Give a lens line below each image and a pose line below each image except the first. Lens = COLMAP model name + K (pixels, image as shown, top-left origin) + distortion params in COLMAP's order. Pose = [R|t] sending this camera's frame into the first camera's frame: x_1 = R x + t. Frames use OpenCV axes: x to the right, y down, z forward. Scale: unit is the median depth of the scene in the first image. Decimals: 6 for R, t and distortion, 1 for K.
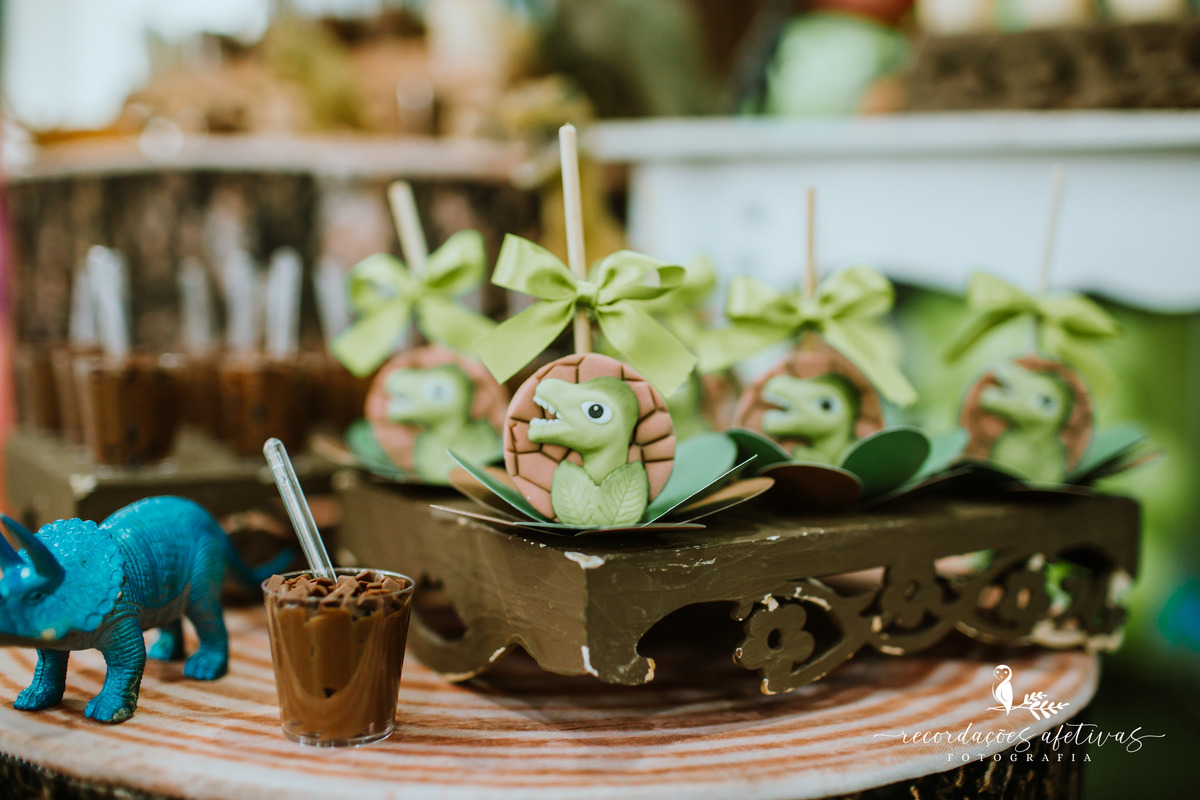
lens RADIAL K [[1306.1, 0, 645.8], [0, 1306.1, 370.0], [0, 0, 1]] dist [-0.058543, 0.032452]
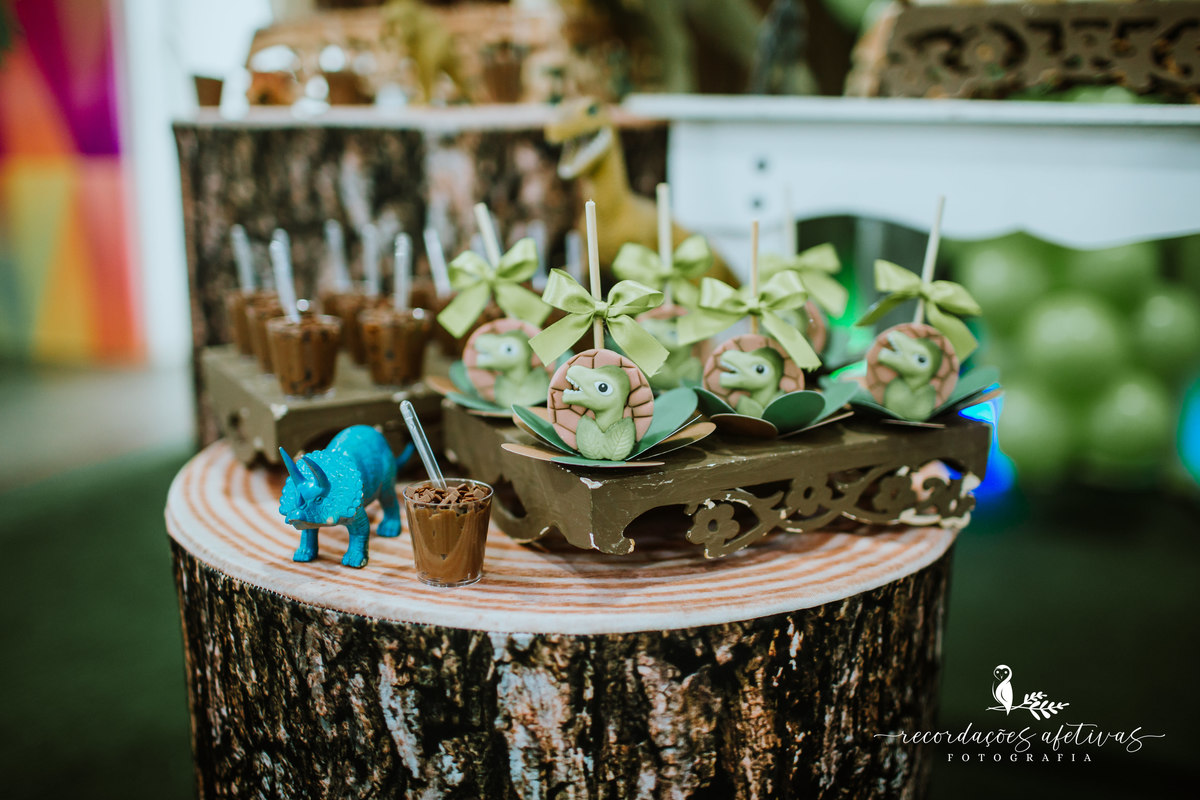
lens RADIAL K [[1306.1, 0, 645.8], [0, 1306.1, 370.0], [0, 0, 1]] dist [-0.058543, 0.032452]
pose [[0.997301, 0.009768, -0.072764, 0.130945], [0.001347, 0.988508, 0.151161, -0.229940], [0.073404, -0.150851, 0.985828, -0.579510]]
